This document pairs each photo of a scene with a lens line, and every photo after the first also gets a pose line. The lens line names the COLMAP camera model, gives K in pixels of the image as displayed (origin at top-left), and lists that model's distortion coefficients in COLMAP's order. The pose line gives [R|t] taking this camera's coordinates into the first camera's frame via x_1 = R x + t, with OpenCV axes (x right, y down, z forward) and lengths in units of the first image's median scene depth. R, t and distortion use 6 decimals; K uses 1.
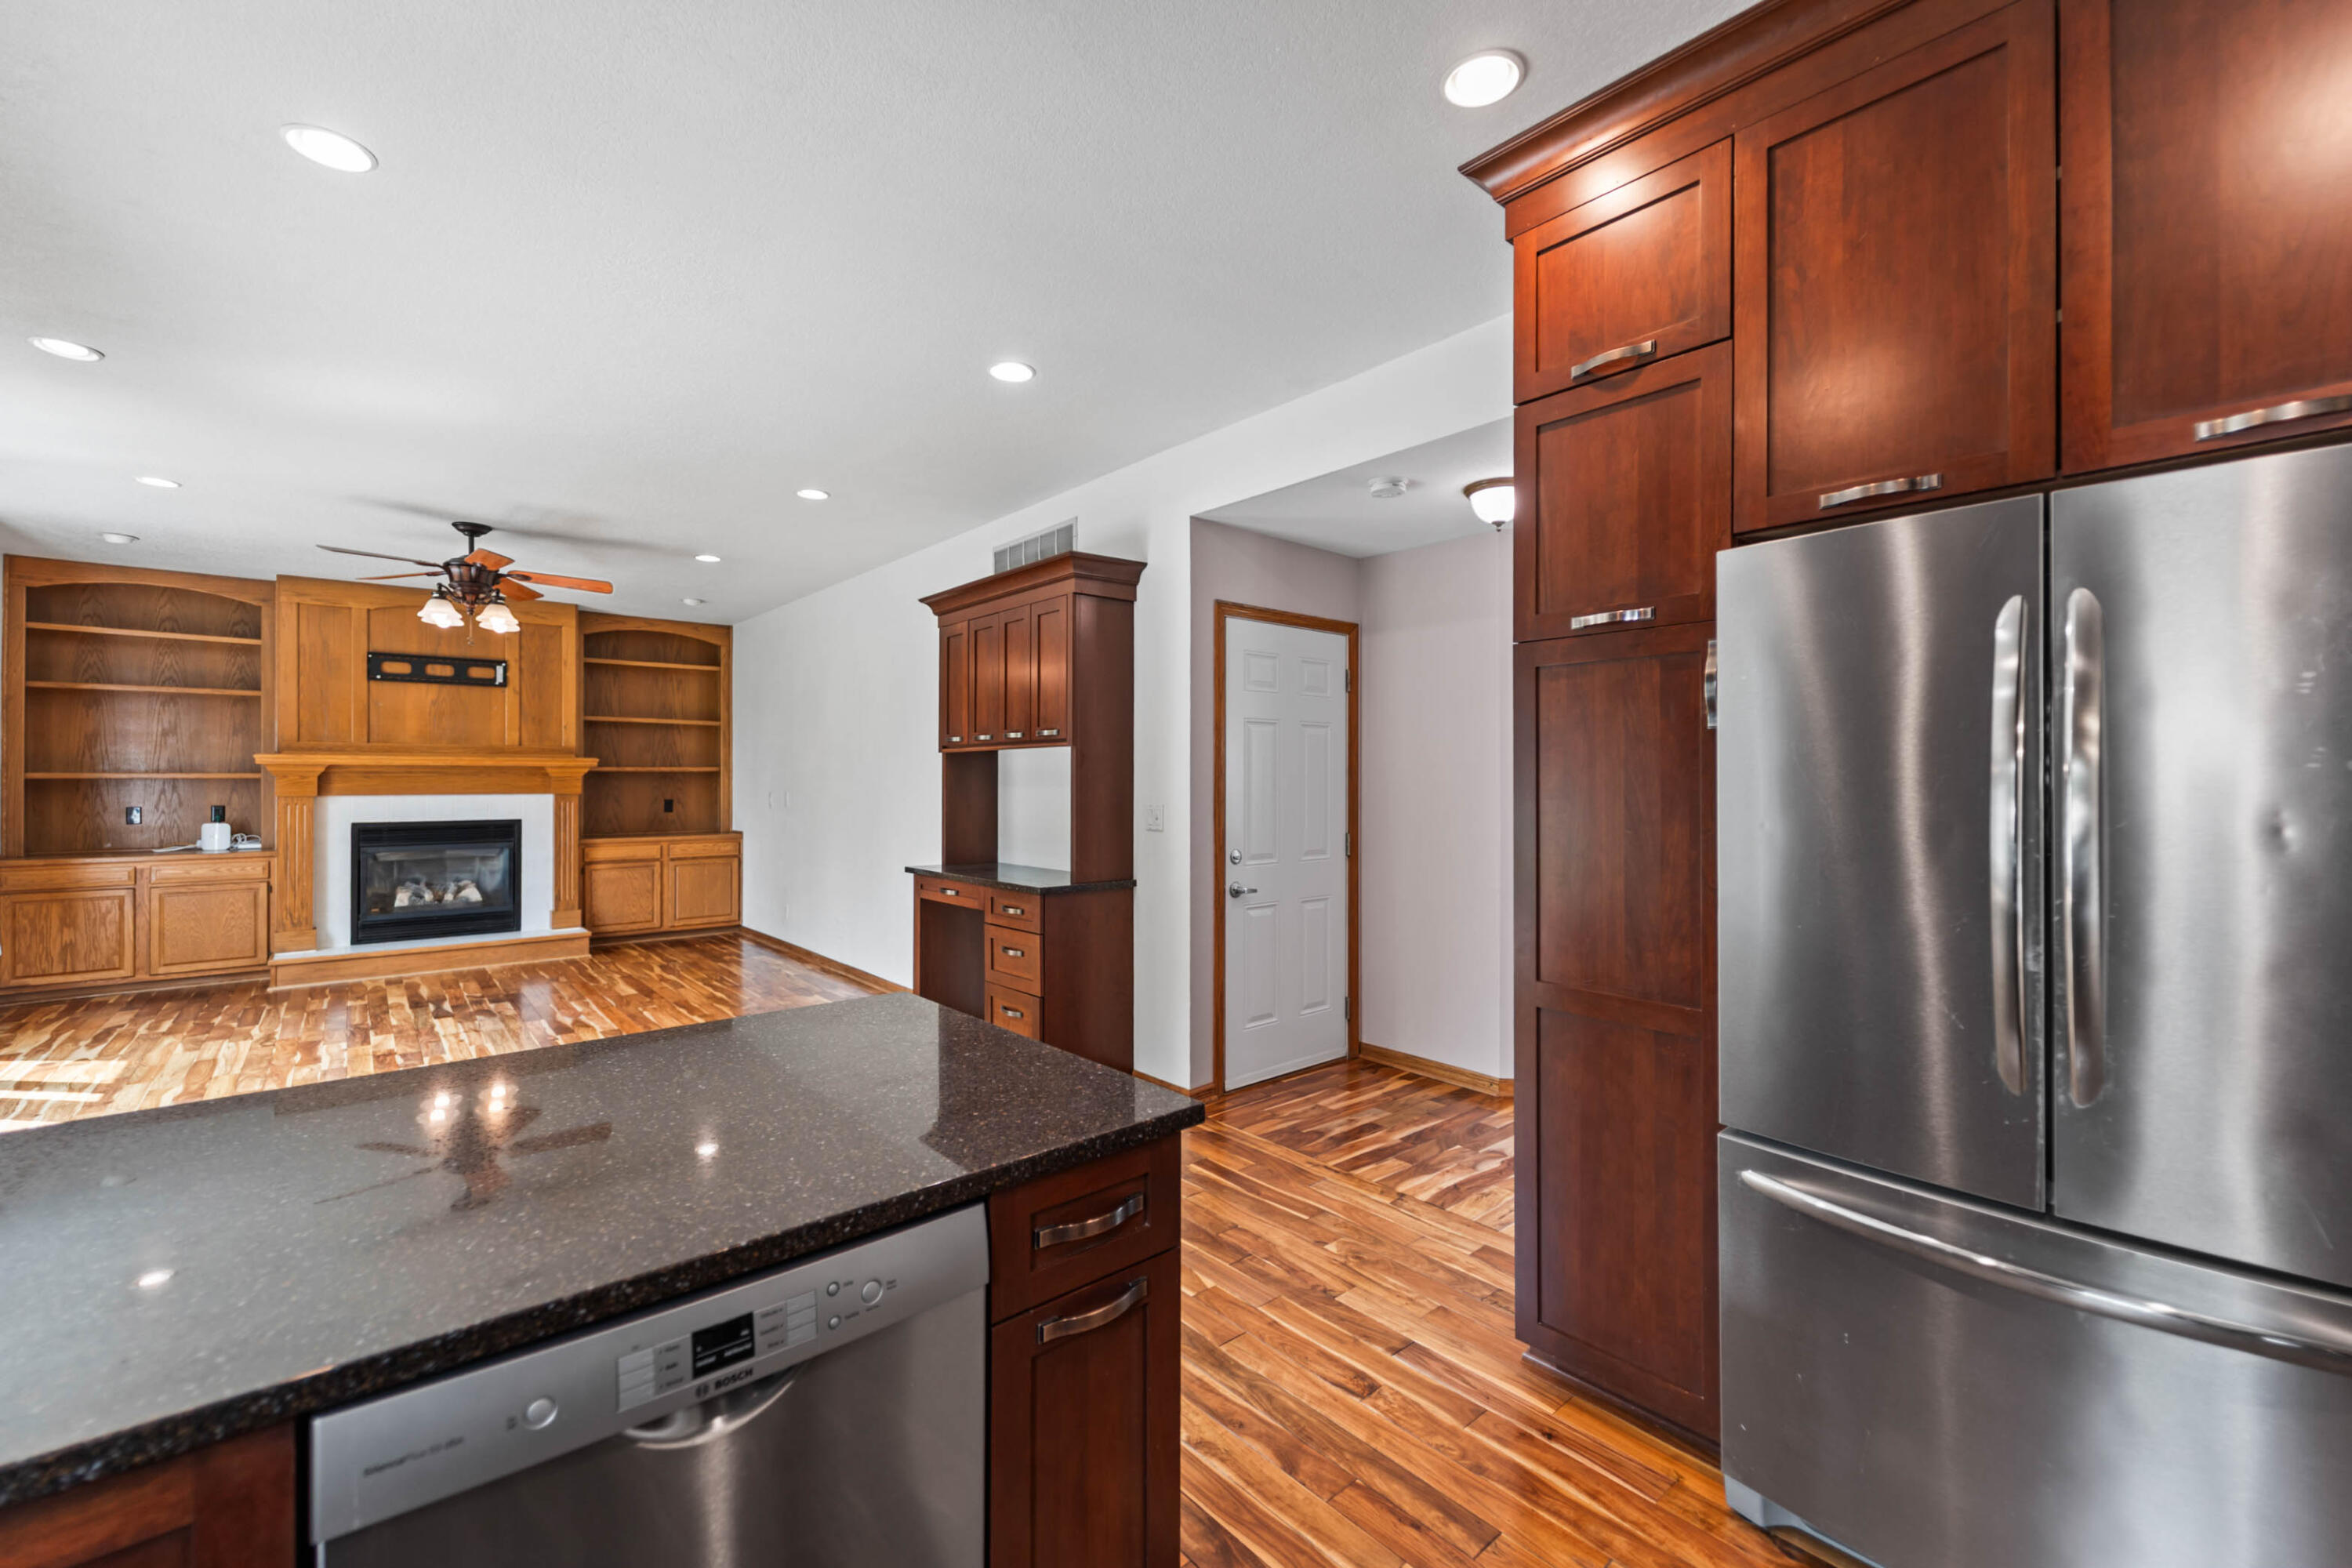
lens RADIAL K [[963.9, 0, 1192.3], [0, 963.9, 775.8], [0, 0, 1]] dist [0.004455, -0.002542]
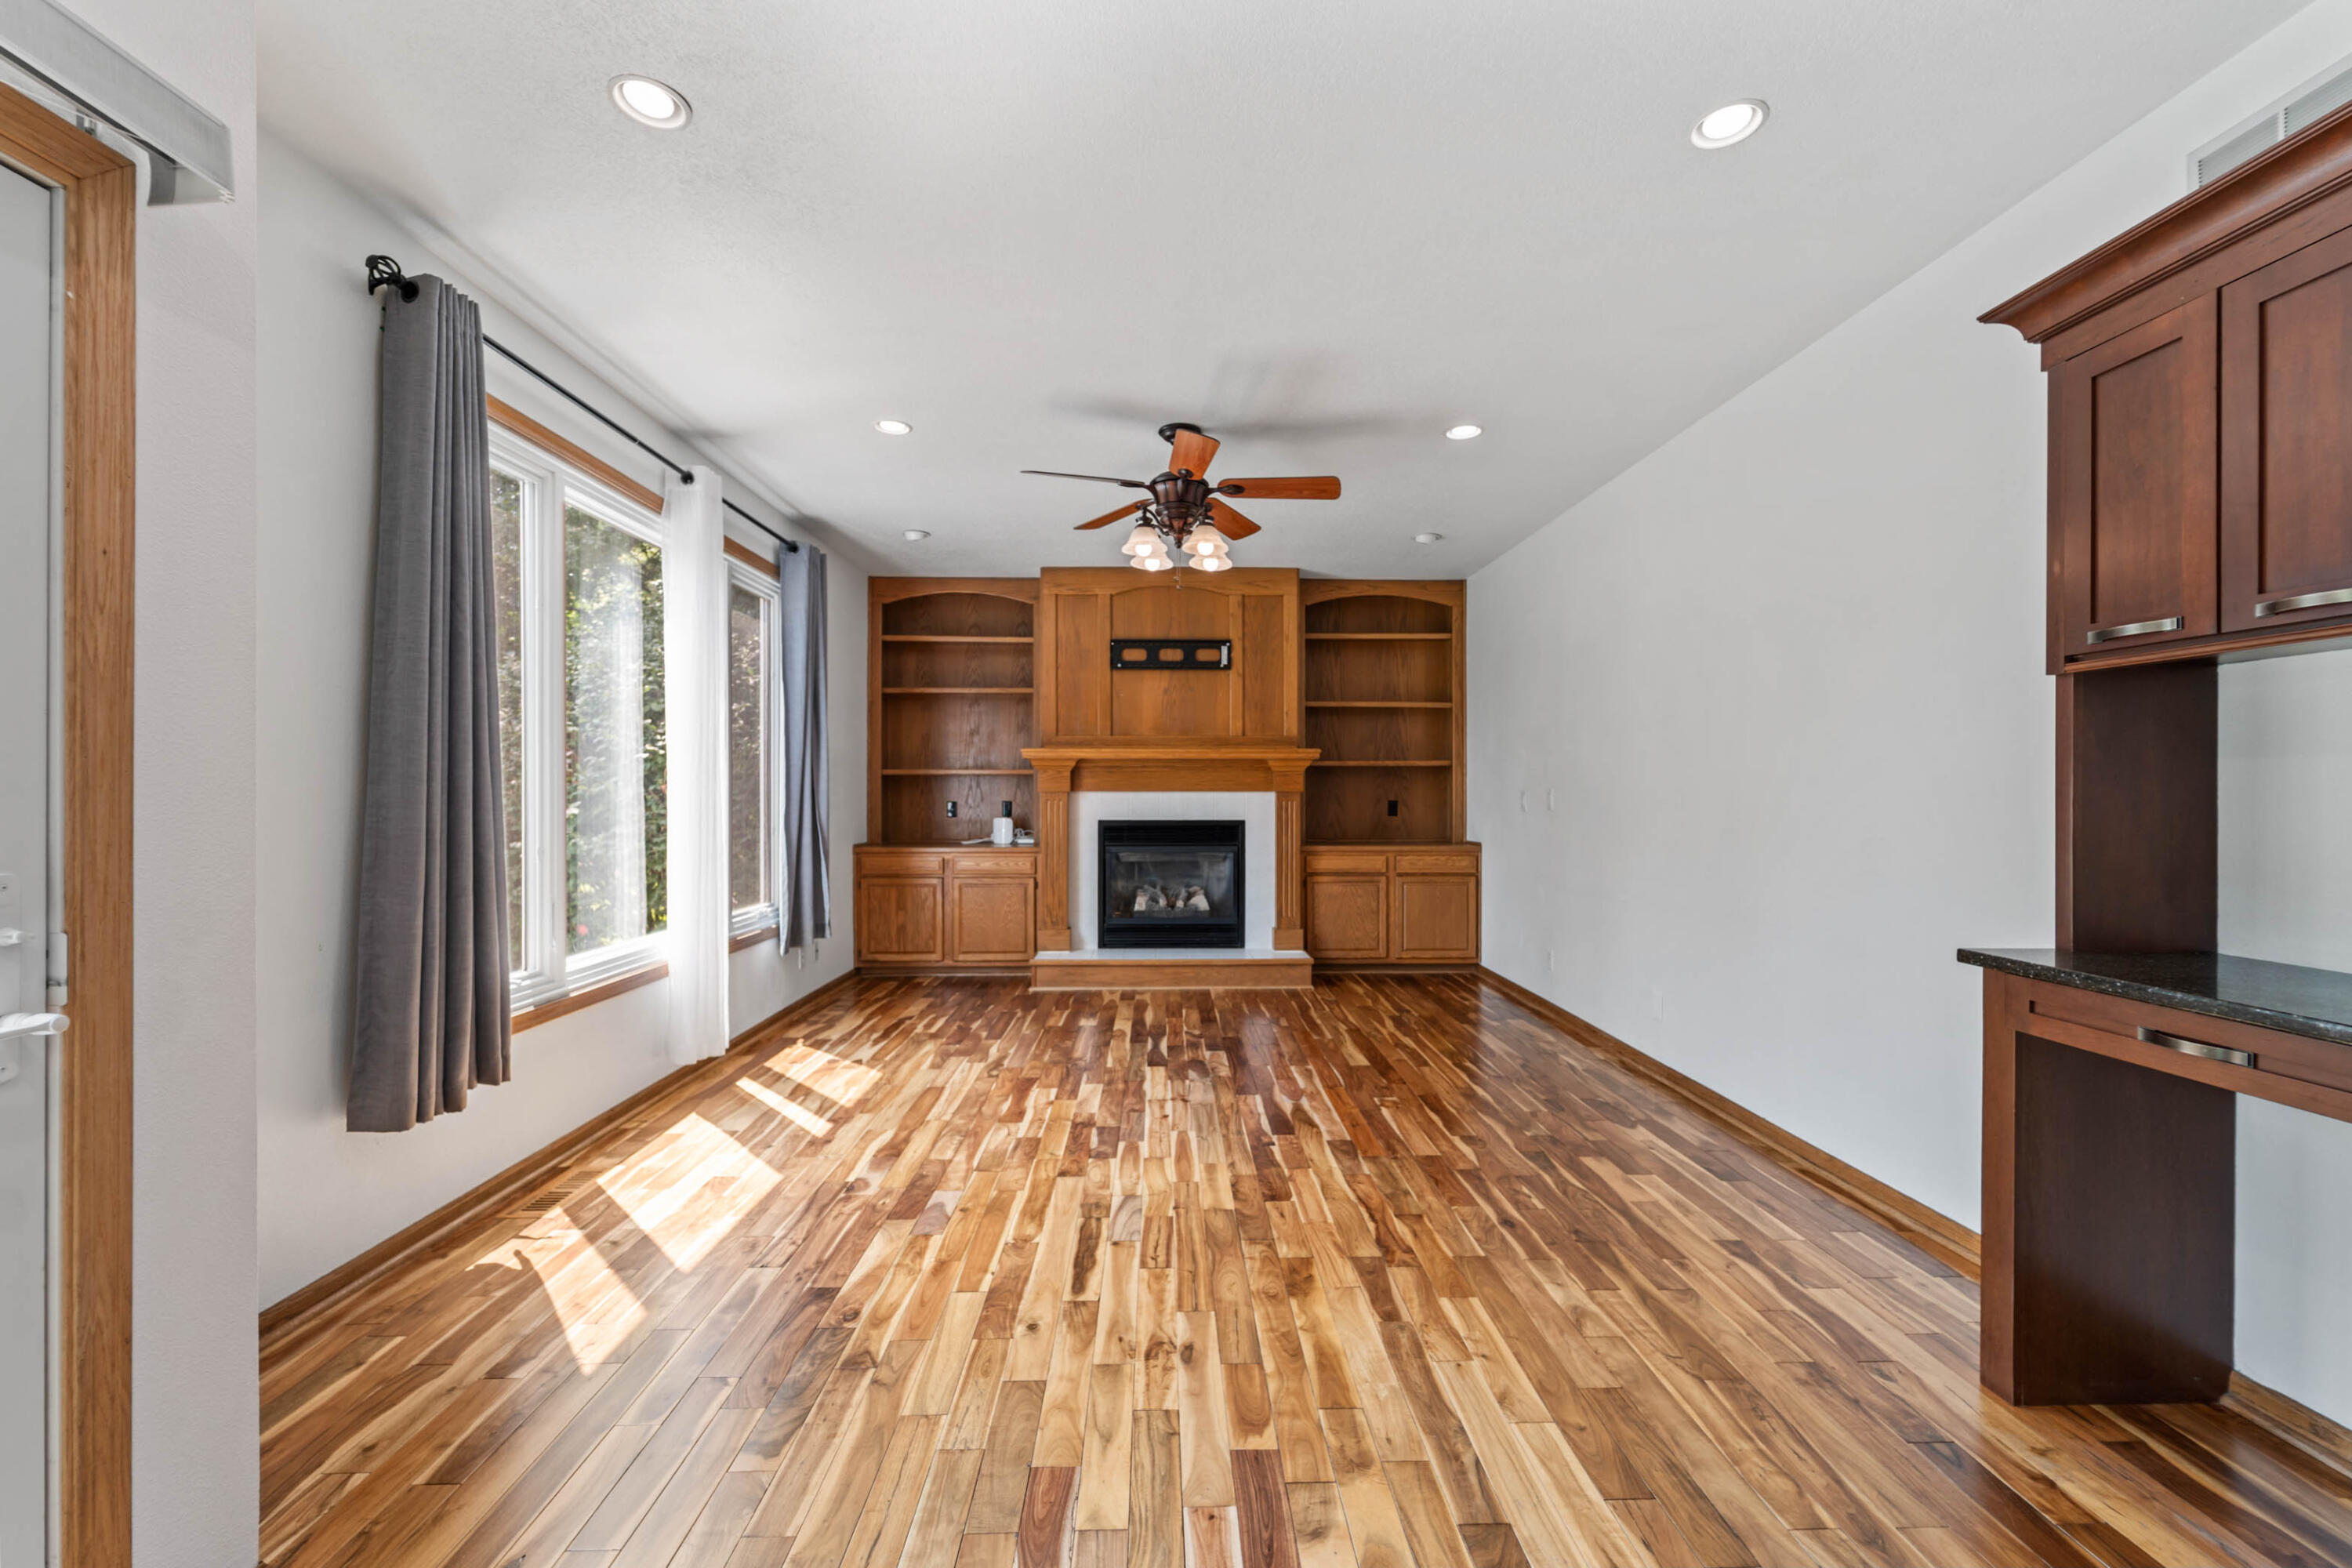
lens RADIAL K [[963.9, 0, 1192.4], [0, 963.9, 789.0], [0, 0, 1]] dist [0.004455, -0.002542]
pose [[0.778257, 0.000030, -0.627945, -0.196767], [0.001521, 0.999997, 0.001933, 0.015877], [0.627944, -0.002460, 0.778255, 0.311623]]
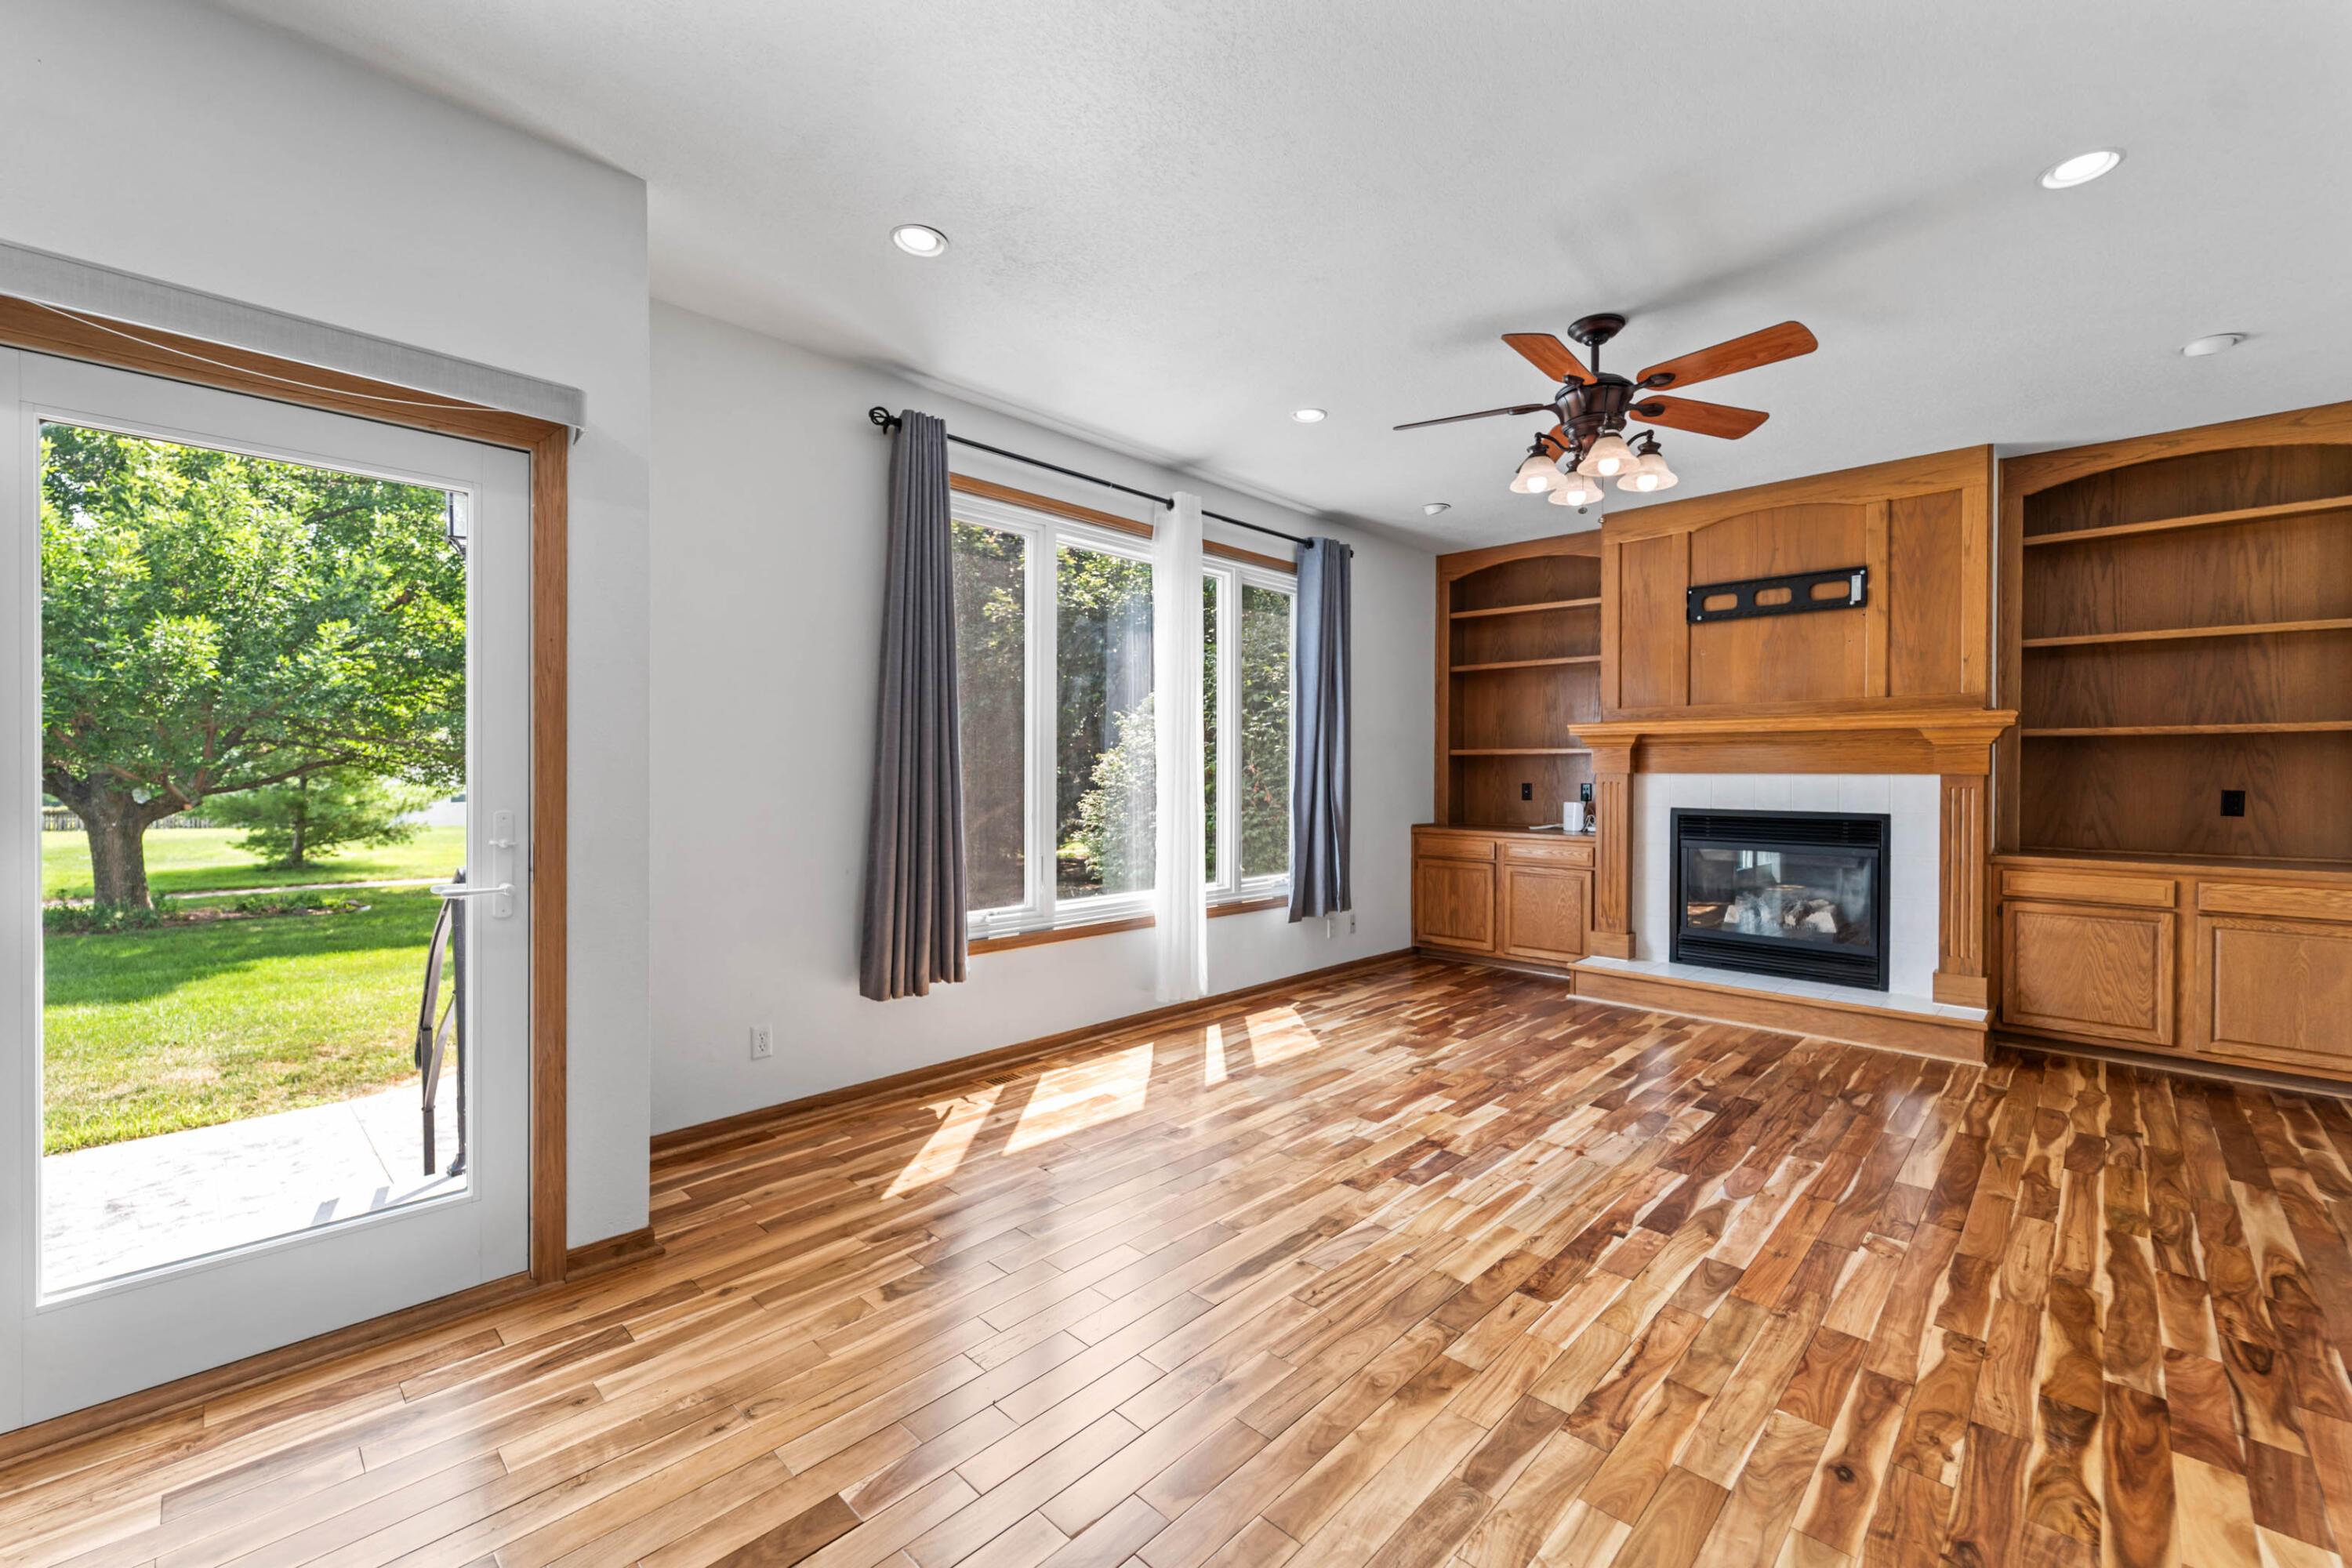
lens RADIAL K [[963.9, 0, 1154.9], [0, 963.9, 779.4], [0, 0, 1]] dist [0.004455, -0.002542]
pose [[0.084095, 0.010716, -0.996400, -0.117913], [0.000540, 0.999942, 0.010799, 0.016295], [0.996458, -0.001446, 0.084084, 0.503288]]
